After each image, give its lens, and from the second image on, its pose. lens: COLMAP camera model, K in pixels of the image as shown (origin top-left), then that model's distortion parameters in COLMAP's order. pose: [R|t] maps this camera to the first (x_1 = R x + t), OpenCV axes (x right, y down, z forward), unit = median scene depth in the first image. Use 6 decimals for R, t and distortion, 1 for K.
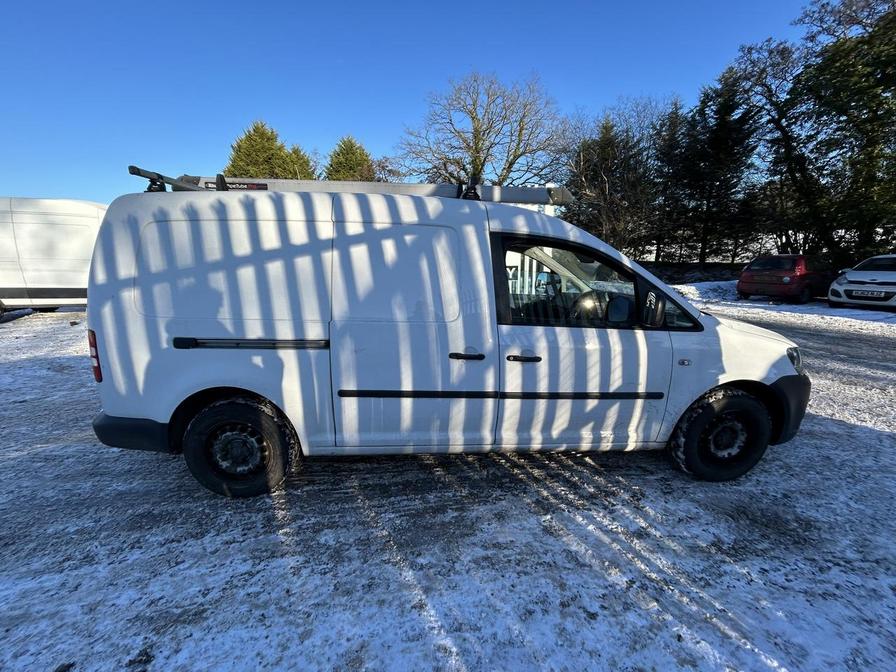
lens RADIAL K [[361.6, 0, 447.9], [0, 361.6, 337.1], [0, 0, 1]] dist [-0.001562, 0.000018]
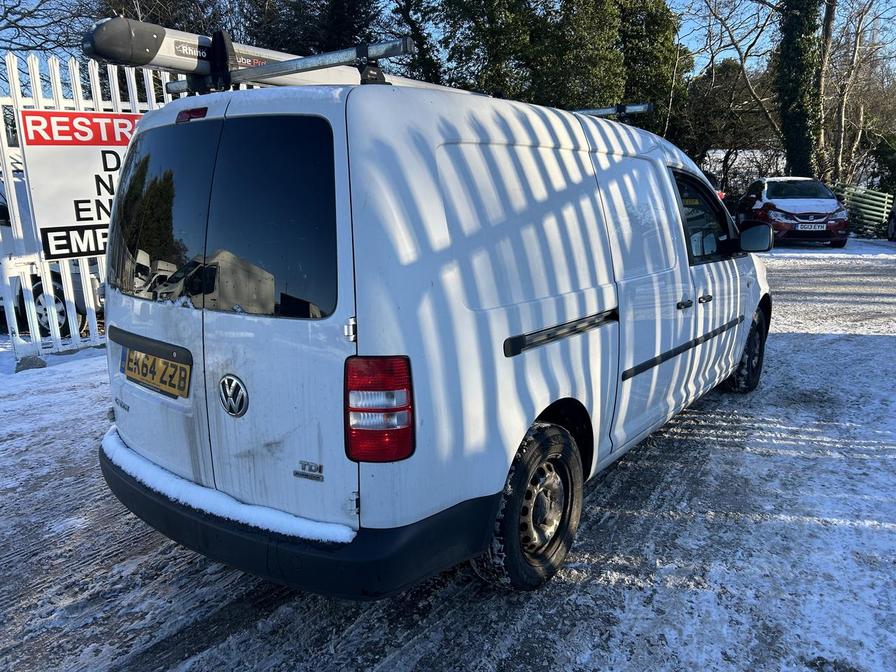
lens RADIAL K [[668.9, 0, 452.7], [0, 668.9, 333.9], [0, 0, 1]] dist [0.049235, -0.051786]
pose [[0.649441, -0.174644, 0.740085, -1.488280], [0.185269, 0.980280, 0.068746, -0.091891], [-0.737497, 0.092468, 0.668991, 0.296437]]
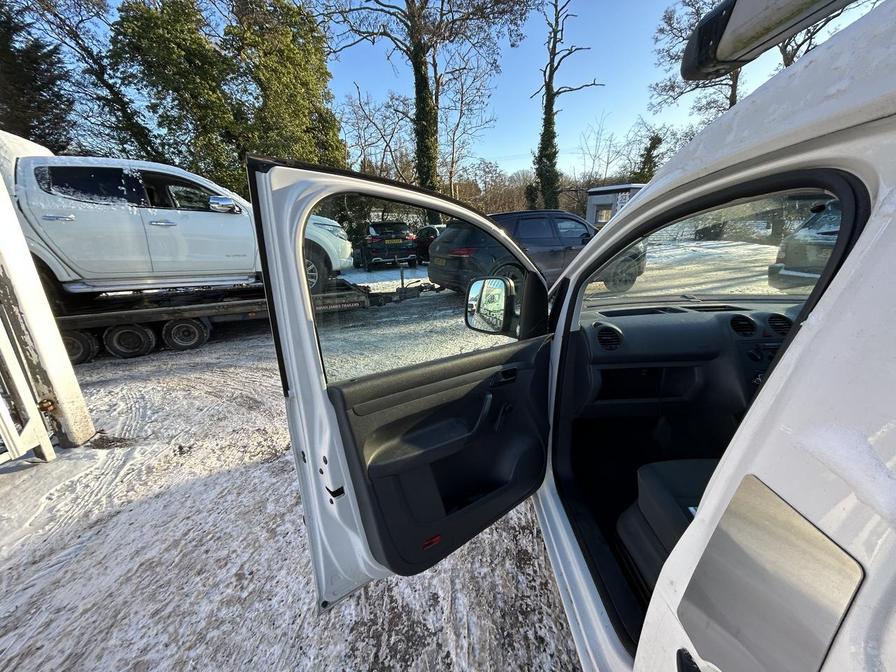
lens RADIAL K [[361.6, 0, 449.4], [0, 361.6, 338.0], [0, 0, 1]] dist [-0.001562, 0.000018]
pose [[0.063632, -0.295467, 0.953231, -0.140744], [0.246657, 0.930189, 0.271860, -0.418892], [-0.967011, 0.217823, 0.132069, 1.800789]]
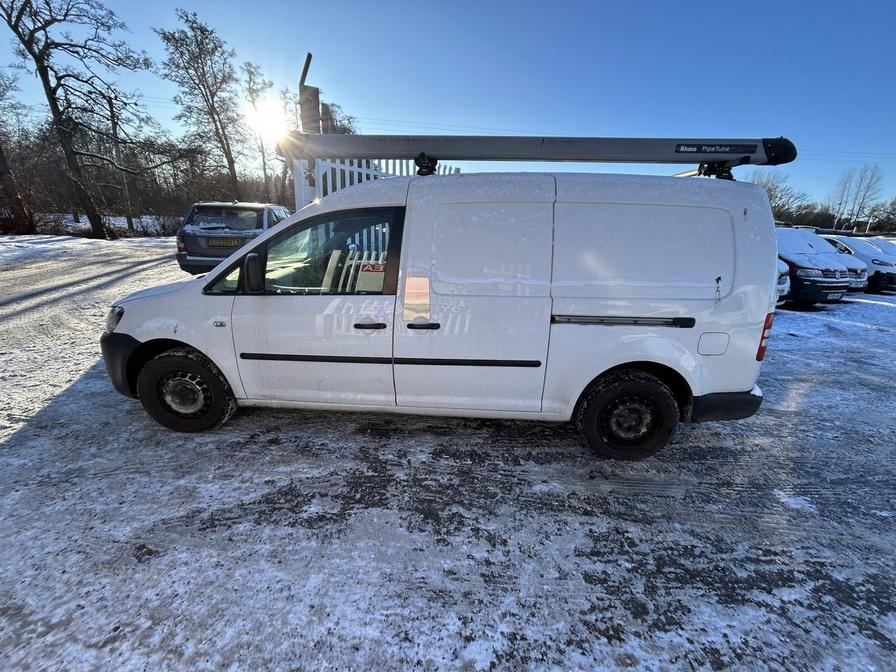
lens RADIAL K [[361.6, 0, 448.3], [0, 361.6, 337.6], [0, 0, 1]] dist [-0.001562, 0.000018]
pose [[-0.991403, -0.070251, 0.110385, -0.195906], [-0.005649, 0.865837, 0.500295, -0.606563], [-0.130722, 0.495370, -0.858790, 2.602623]]
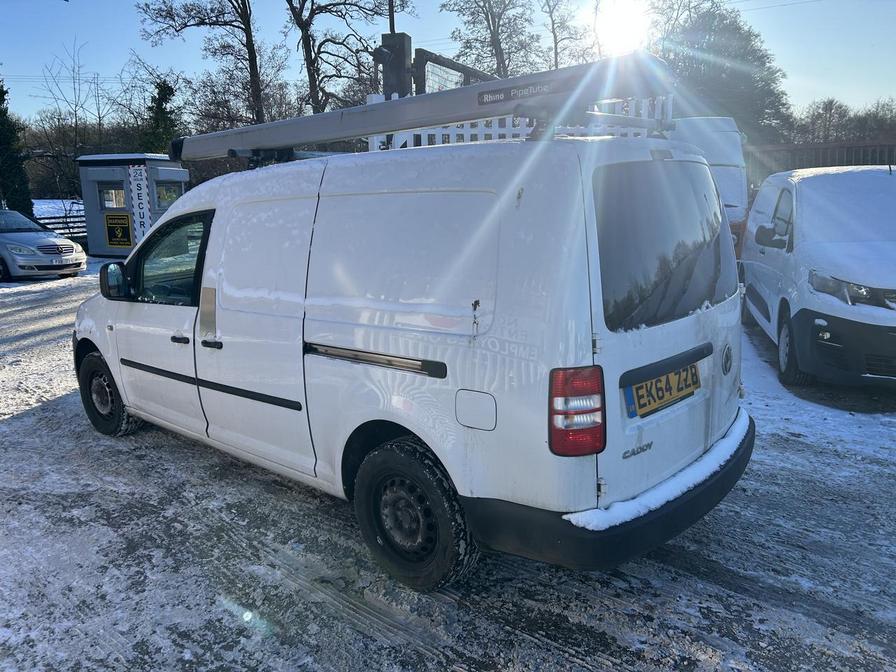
lens RADIAL K [[668.9, 0, 438.8], [0, 668.9, 332.6], [0, 0, 1]] dist [0.049235, -0.051786]
pose [[-0.697985, -0.123667, 0.705353, -1.534969], [0.192369, 0.916392, 0.351027, -0.616523], [-0.689791, 0.380700, -0.615838, 2.336252]]
